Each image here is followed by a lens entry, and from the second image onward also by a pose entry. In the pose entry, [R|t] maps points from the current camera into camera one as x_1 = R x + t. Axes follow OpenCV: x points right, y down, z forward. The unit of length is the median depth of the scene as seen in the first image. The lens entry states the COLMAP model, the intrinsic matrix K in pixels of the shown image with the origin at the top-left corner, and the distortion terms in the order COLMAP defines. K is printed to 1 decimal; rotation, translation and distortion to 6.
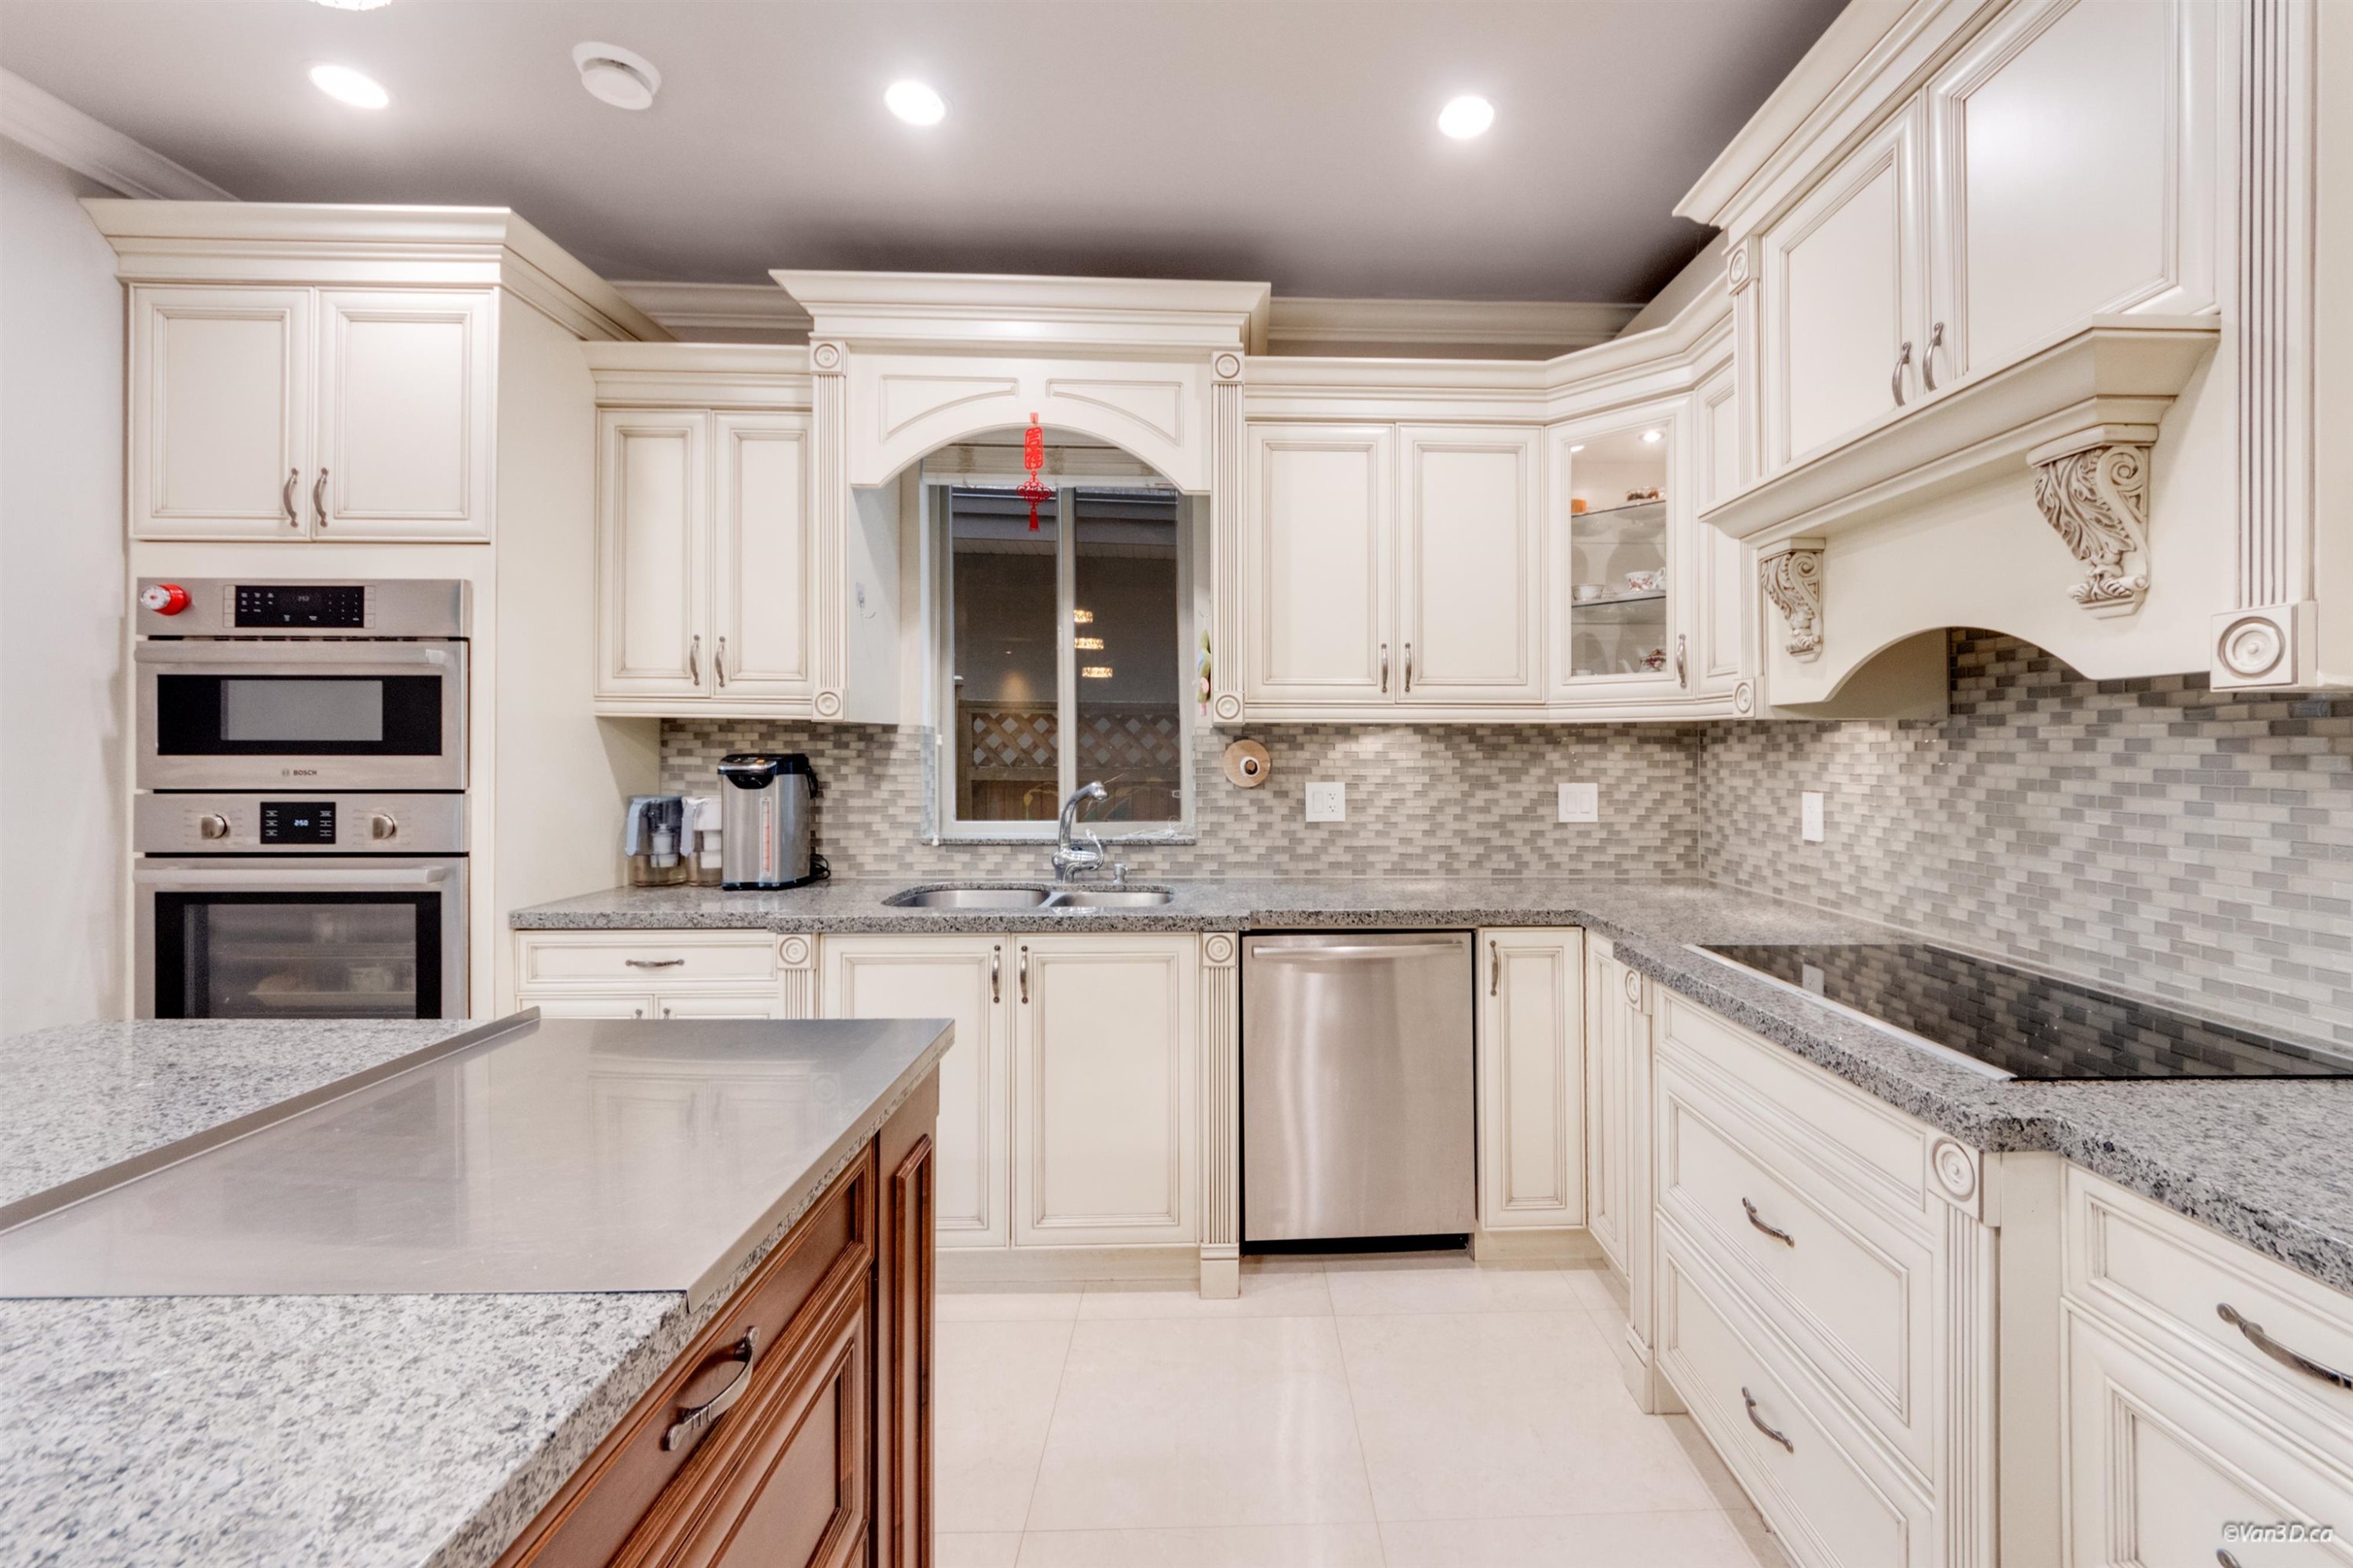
lens RADIAL K [[954.3, 0, 1241.5], [0, 954.3, 746.3], [0, 0, 1]] dist [0.002417, -0.000036]
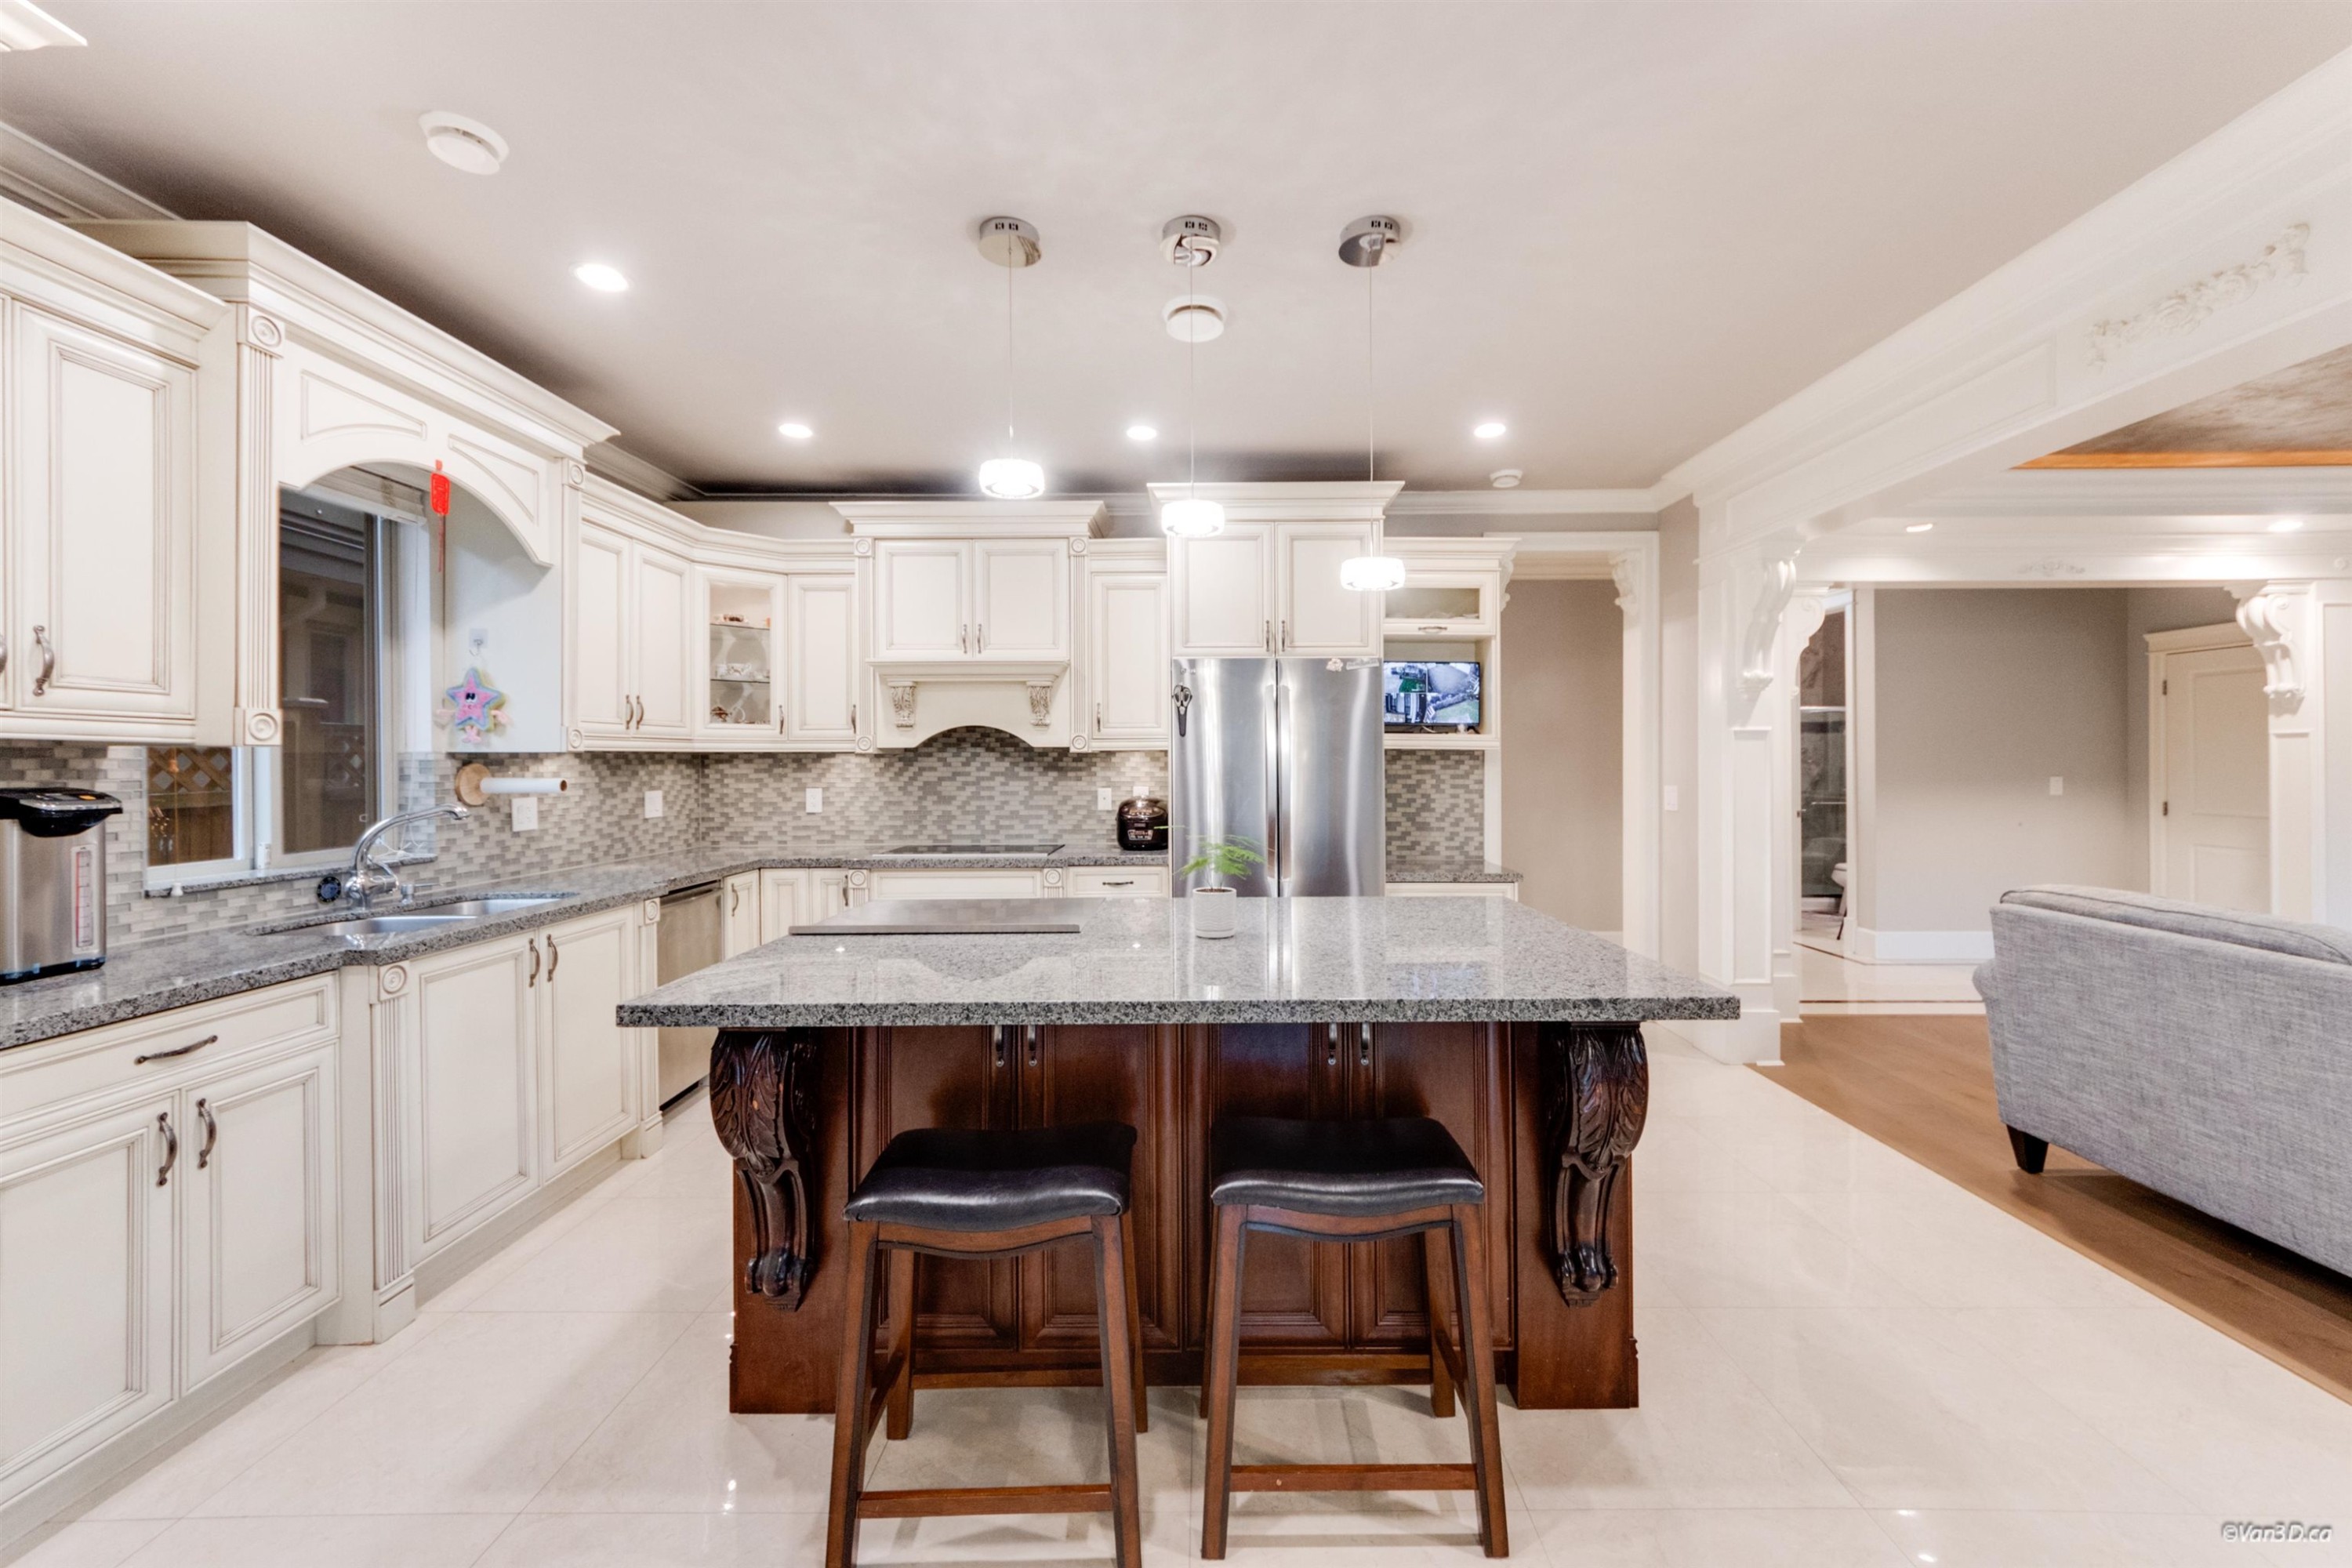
lens RADIAL K [[901.6, 0, 1212.8], [0, 901.6, 764.3], [0, 0, 1]] dist [0.000334, 0.000106]
pose [[0.040004, -0.008688, 0.999162, -1.074873], [0.002117, 0.999961, 0.008610, -0.013753], [-0.999197, 0.001771, 0.040021, 0.082850]]
